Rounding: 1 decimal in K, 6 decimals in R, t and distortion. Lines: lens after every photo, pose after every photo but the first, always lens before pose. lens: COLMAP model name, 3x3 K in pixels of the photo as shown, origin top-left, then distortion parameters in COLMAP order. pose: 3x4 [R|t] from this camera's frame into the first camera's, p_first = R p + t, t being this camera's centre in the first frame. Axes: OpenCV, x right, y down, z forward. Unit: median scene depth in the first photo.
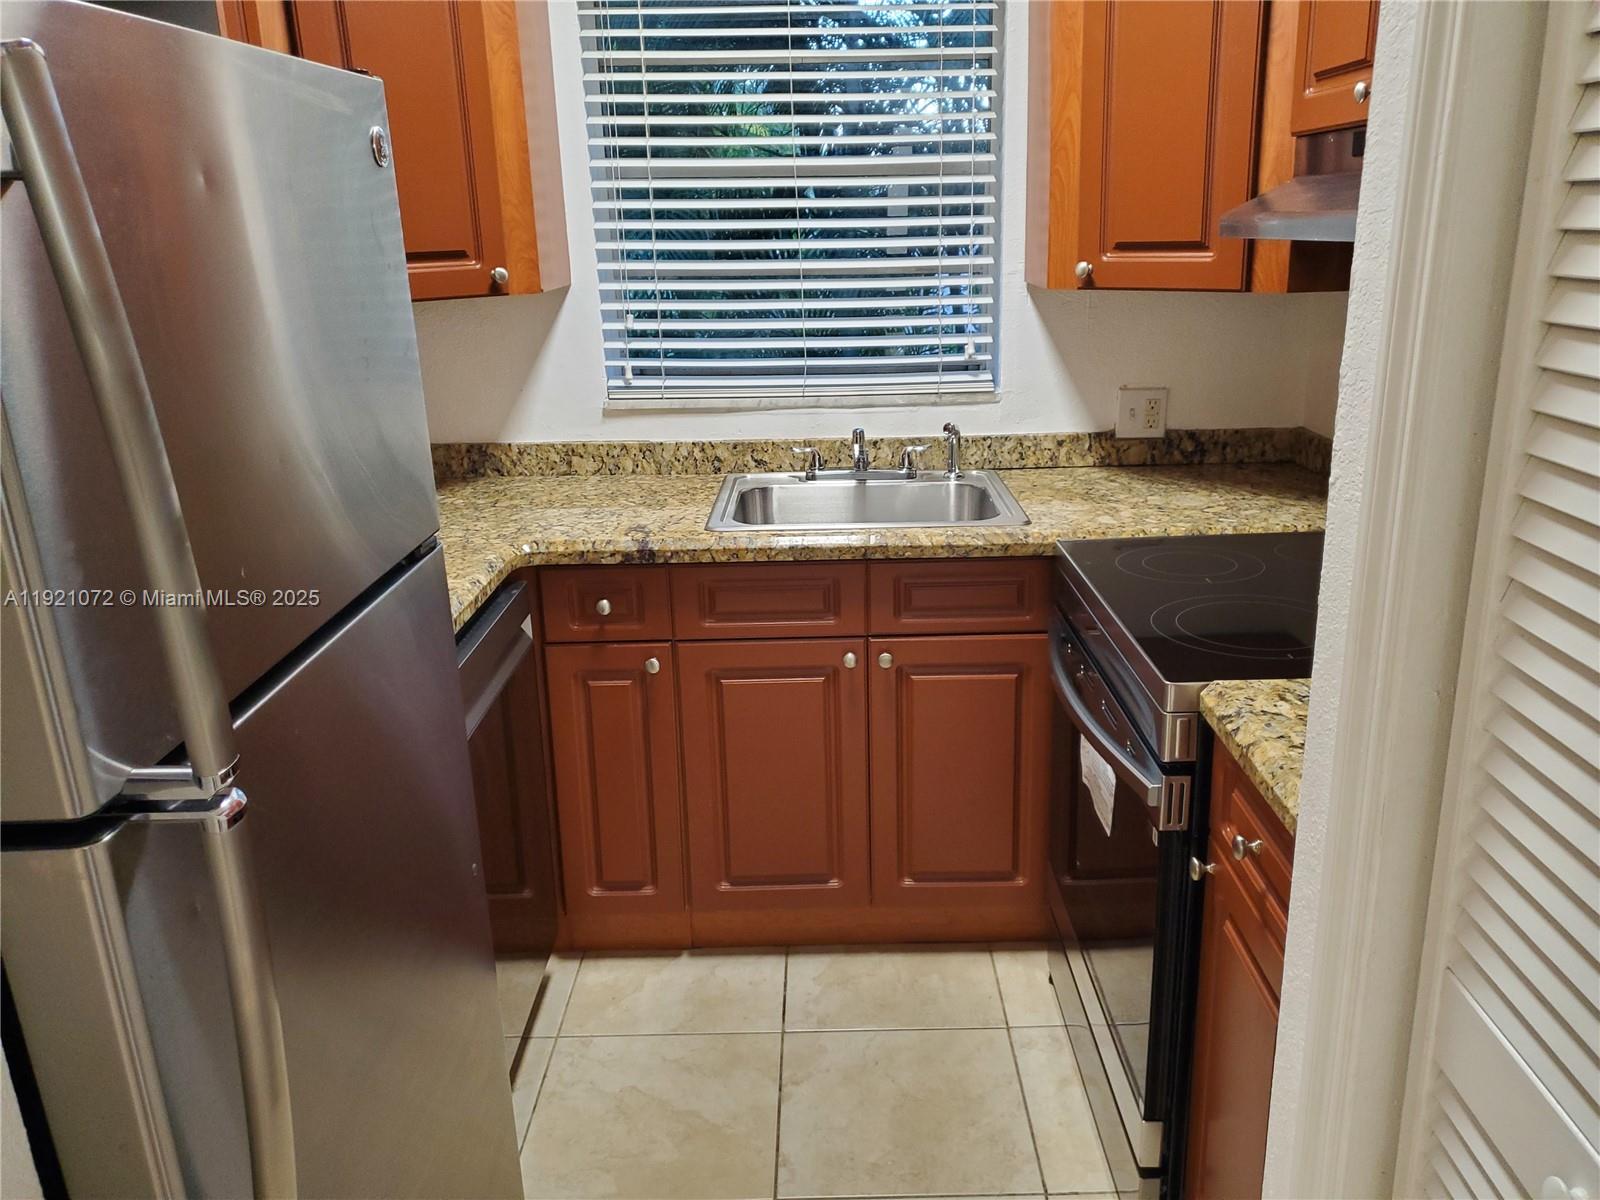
lens RADIAL K [[1199.0, 0, 813.8], [0, 1199.0, 599.0], [0, 0, 1]] dist [0.026899, -0.009311]
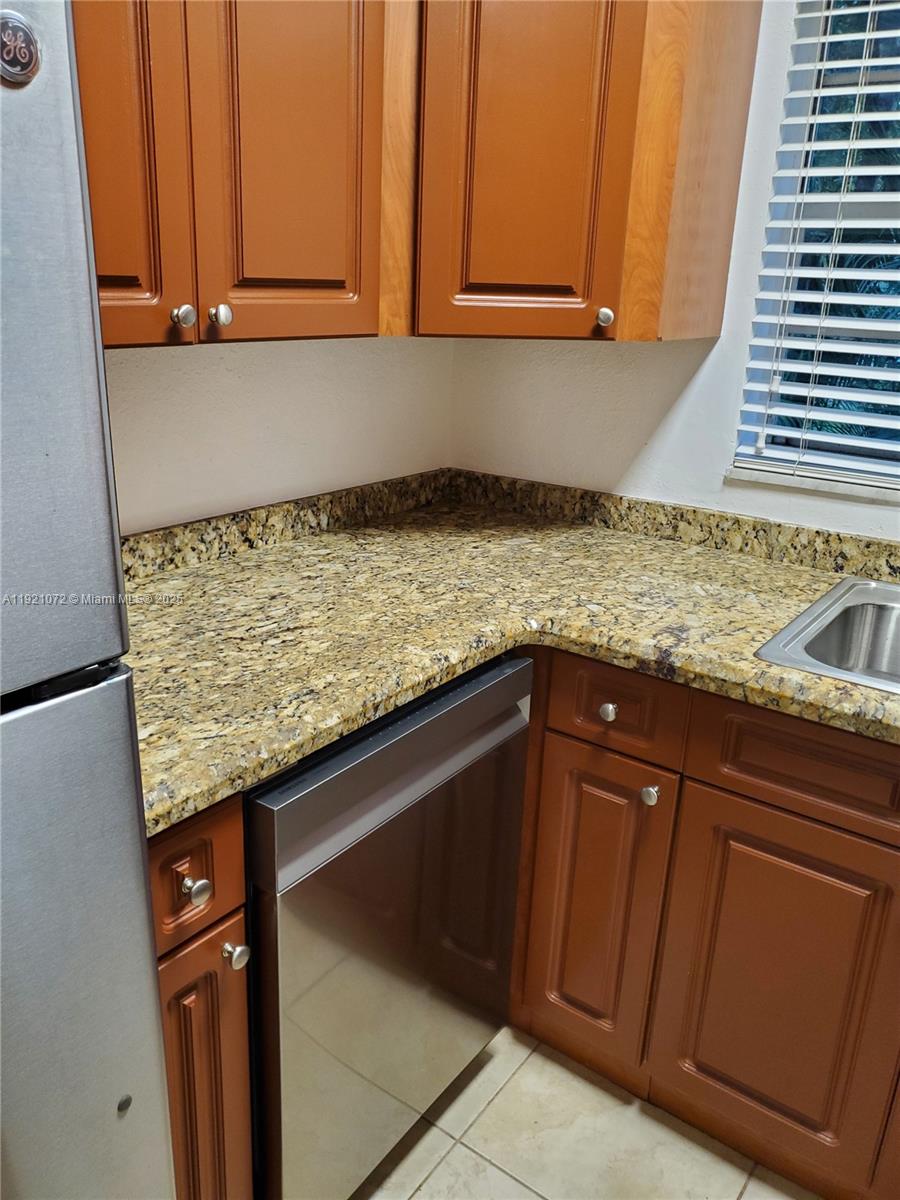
lens RADIAL K [[899.3, 0, 437.4], [0, 899.3, 607.7], [0, 0, 1]] dist [0.026899, -0.009311]
pose [[0.803641, 0.235530, -0.546522, 0.056396], [-0.220309, 0.970847, 0.094441, -0.094145], [0.552833, 0.044507, 0.832103, 0.378796]]
